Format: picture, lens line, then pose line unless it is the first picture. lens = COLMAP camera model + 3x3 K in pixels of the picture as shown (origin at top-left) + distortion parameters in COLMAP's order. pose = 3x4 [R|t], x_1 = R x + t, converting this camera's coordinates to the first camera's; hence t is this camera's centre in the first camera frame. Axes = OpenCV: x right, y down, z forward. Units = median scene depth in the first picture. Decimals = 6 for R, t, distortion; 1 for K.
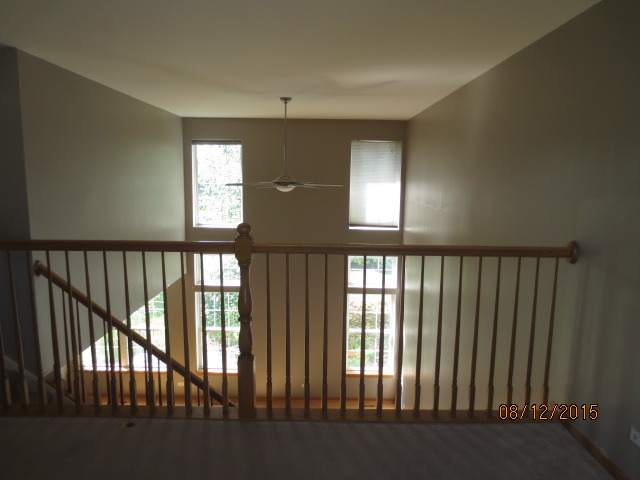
lens RADIAL K [[456.0, 0, 320.0], [0, 456.0, 241.8], [0, 0, 1]] dist [-0.021976, 0.002552]
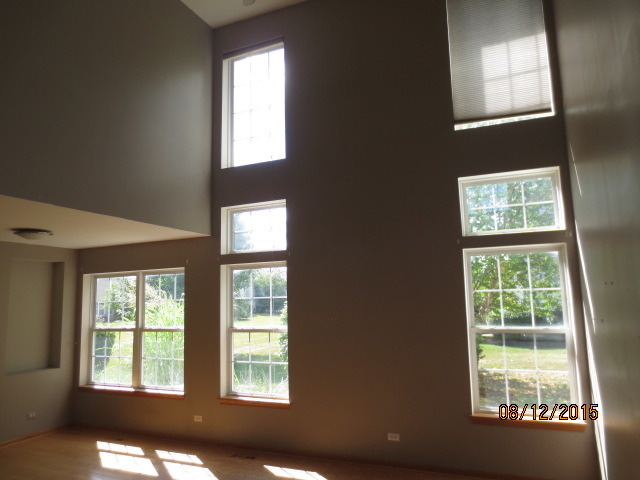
lens RADIAL K [[456.0, 0, 320.4], [0, 456.0, 239.6], [0, 0, 1]] dist [-0.021976, 0.002552]
pose [[0.922988, -0.085244, -0.375269, 0.108251], [-0.026259, 0.958934, -0.282412, 0.262572], [0.383932, 0.270517, 0.882846, 0.480133]]
